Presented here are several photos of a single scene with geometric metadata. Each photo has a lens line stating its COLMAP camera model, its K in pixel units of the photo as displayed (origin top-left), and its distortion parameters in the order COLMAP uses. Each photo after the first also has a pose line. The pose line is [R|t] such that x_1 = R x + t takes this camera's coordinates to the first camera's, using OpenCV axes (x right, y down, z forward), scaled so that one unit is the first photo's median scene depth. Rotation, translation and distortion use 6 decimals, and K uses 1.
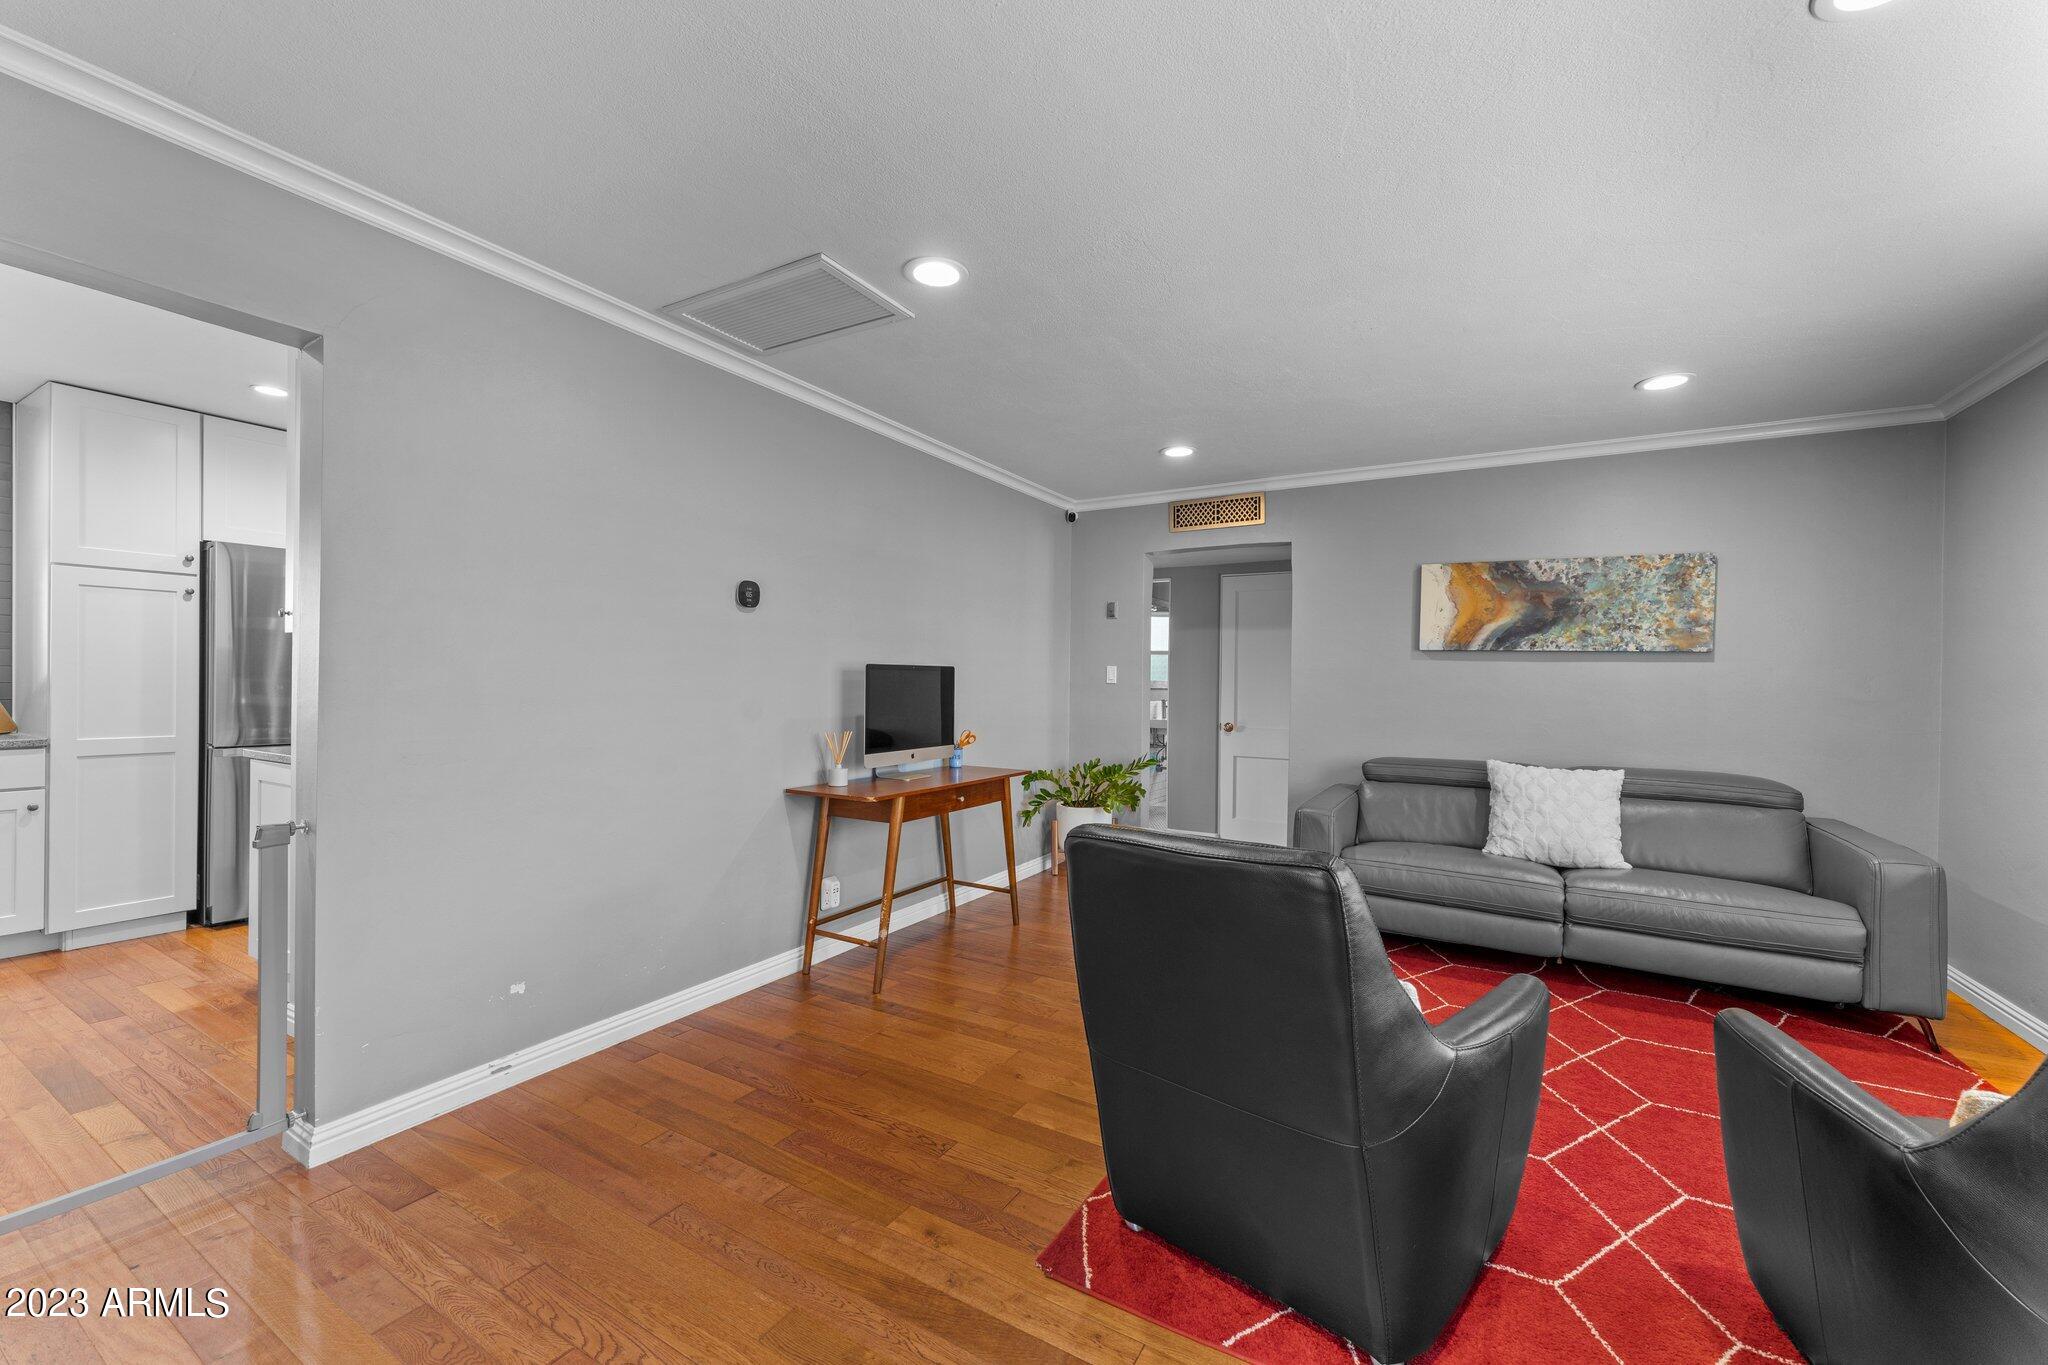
lens RADIAL K [[822.6, 0, 1024.0], [0, 822.6, 682.5], [0, 0, 1]] dist [-0.000422, -0.000082]
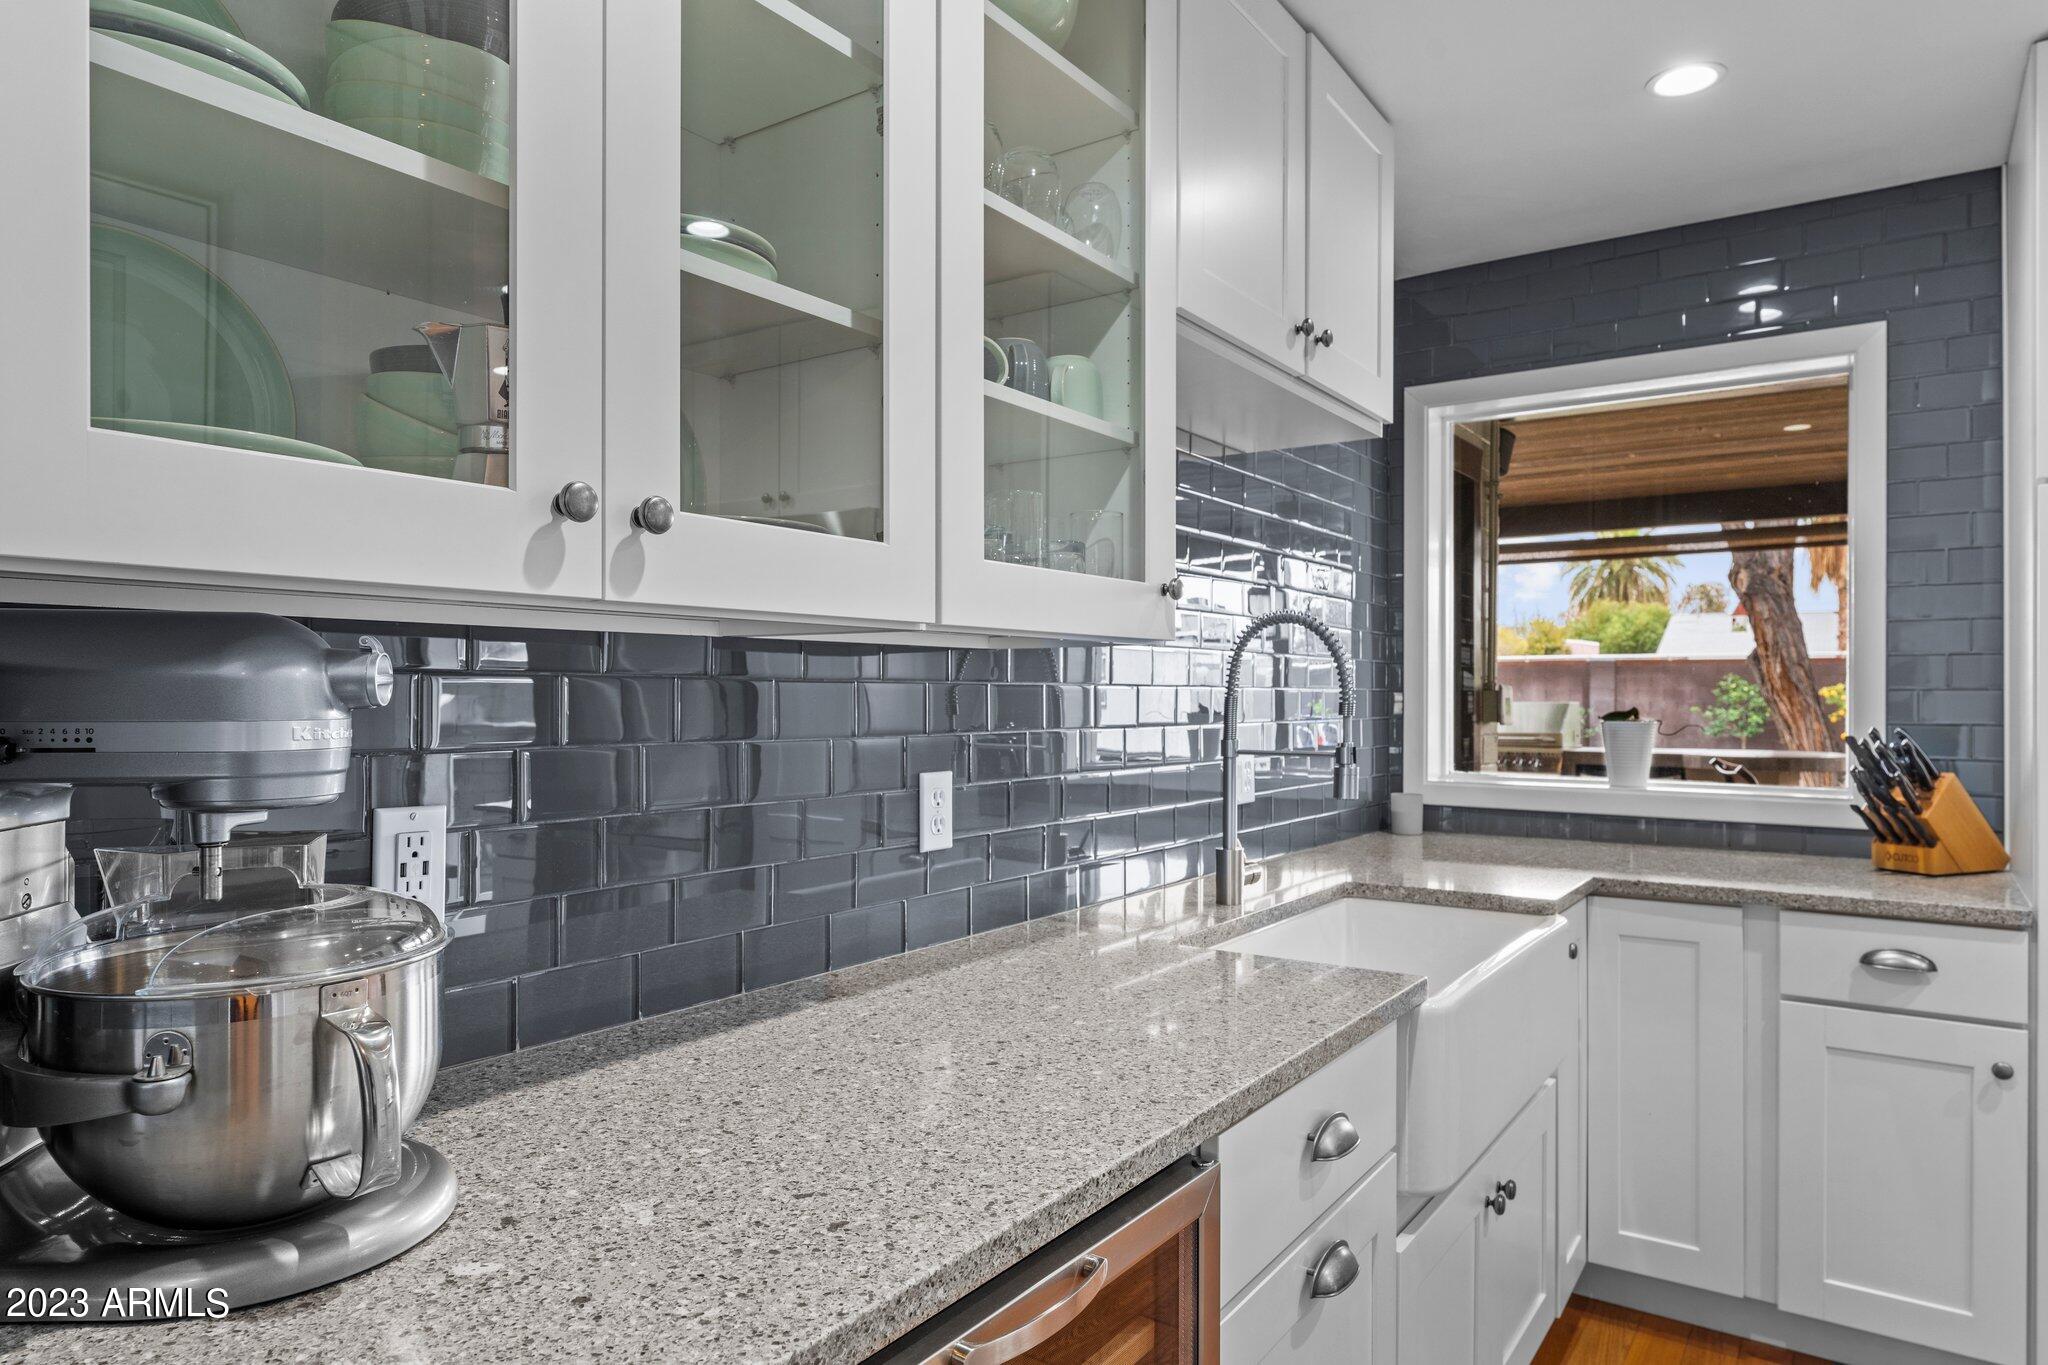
lens RADIAL K [[1238.1, 0, 1024.0], [0, 1238.1, 682.5], [0, 0, 1]] dist [0.002229, 0.000445]
pose [[-0.070647, -0.024834, -0.997192, -0.538922], [-0.009689, 0.999660, -0.024209, -0.023768], [0.997454, 0.007951, -0.070864, 0.547007]]
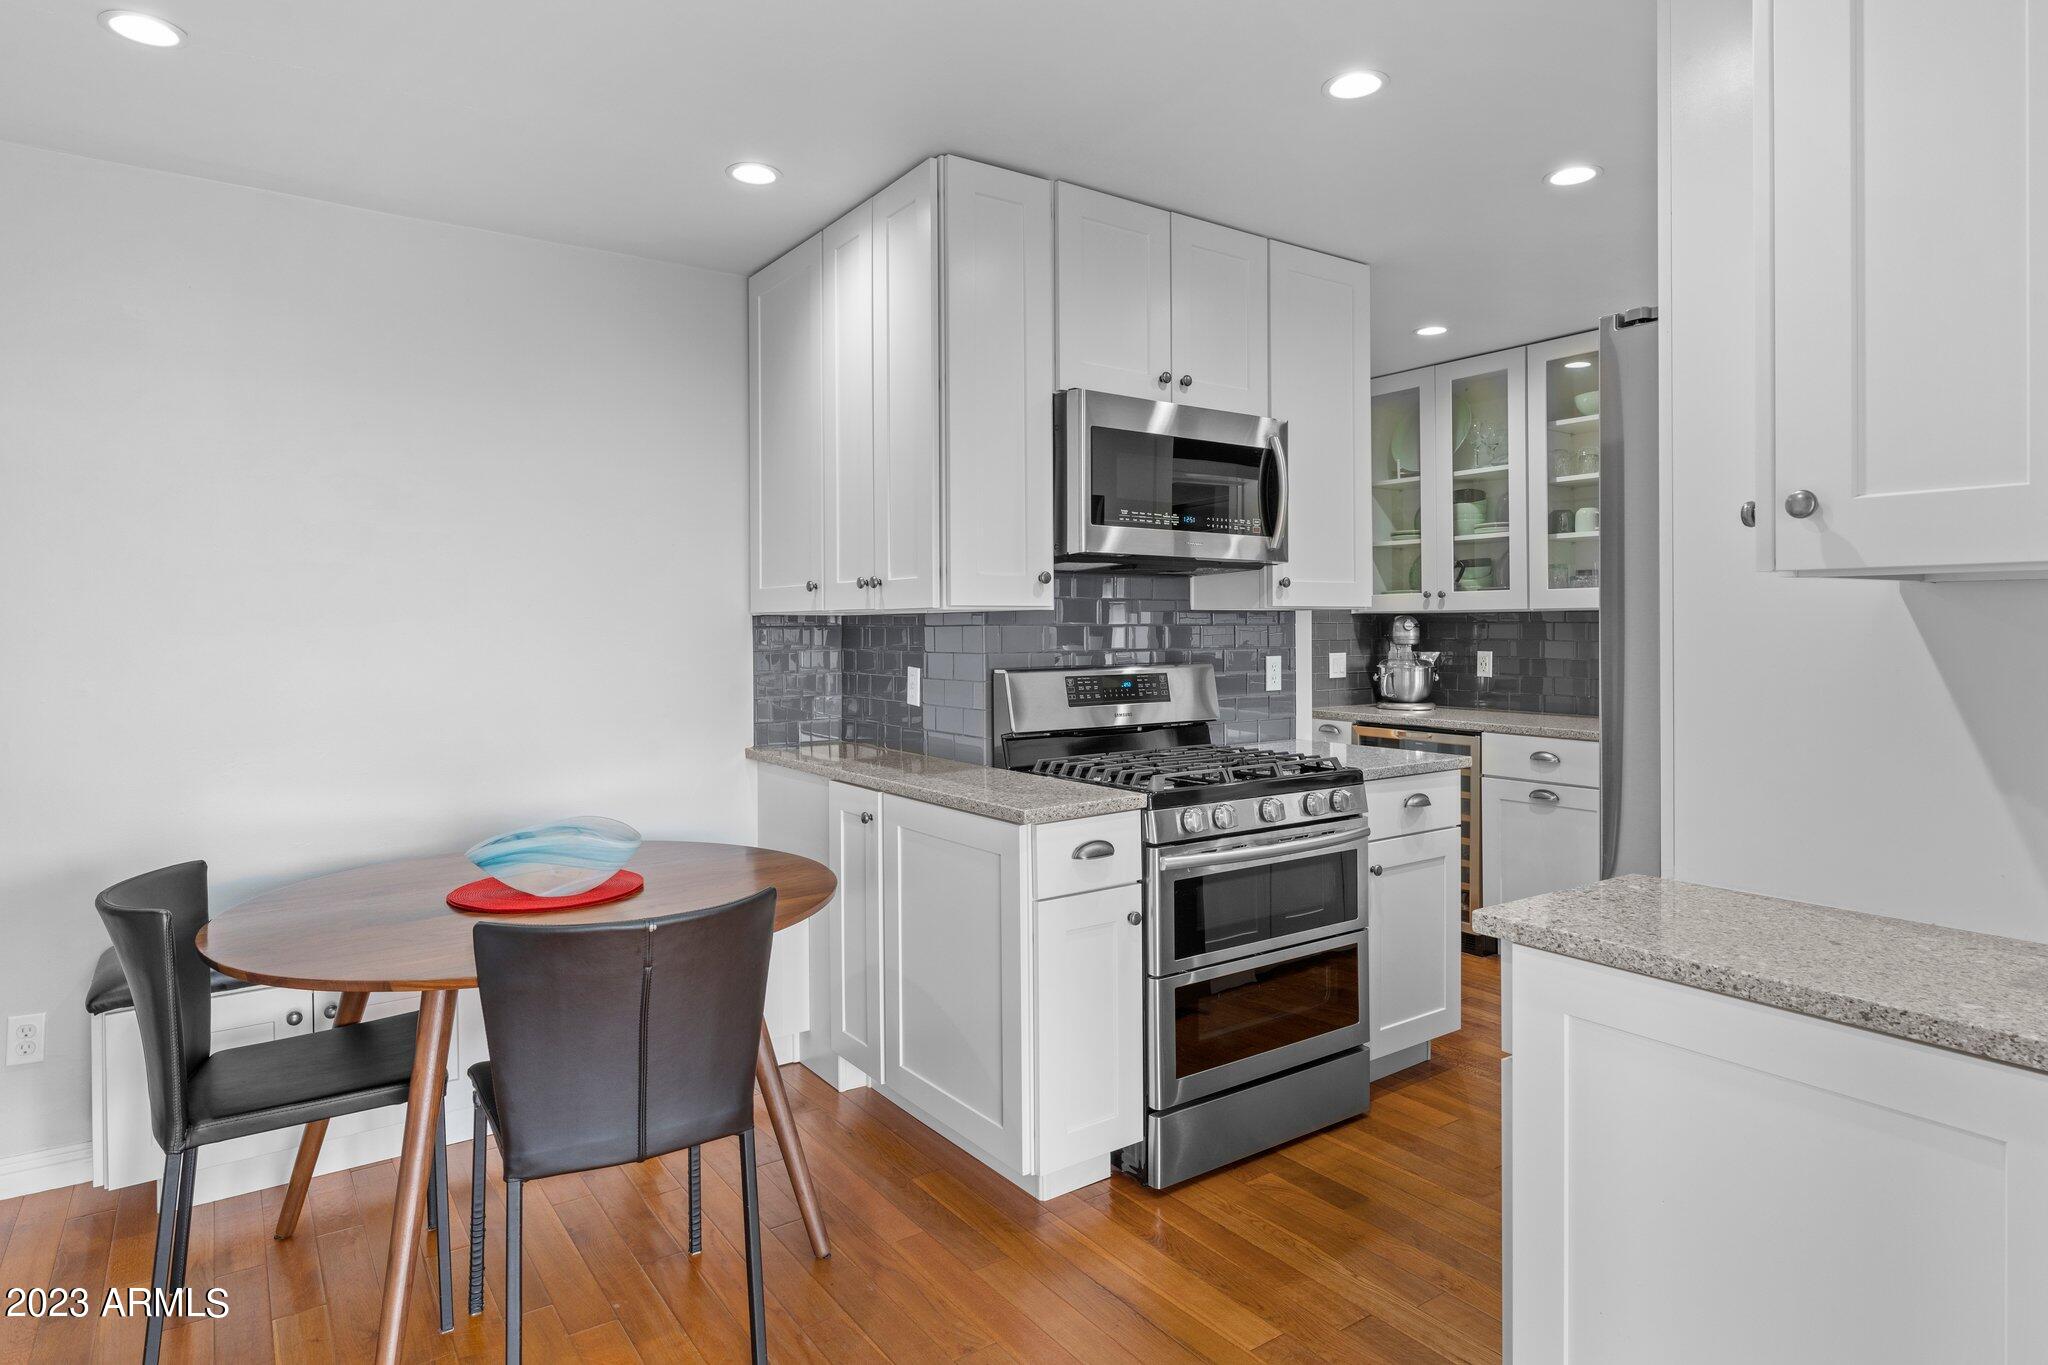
lens RADIAL K [[1150.6, 0, 1019.0], [0, 1150.6, 629.2], [0, 0, 1]] dist [-0.001038, 0.000003]
pose [[-0.910545, -0.012946, 0.413207, -0.906804], [-0.006853, 0.999845, 0.016224, -0.043337], [-0.413353, 0.011941, -0.910492, 1.880271]]
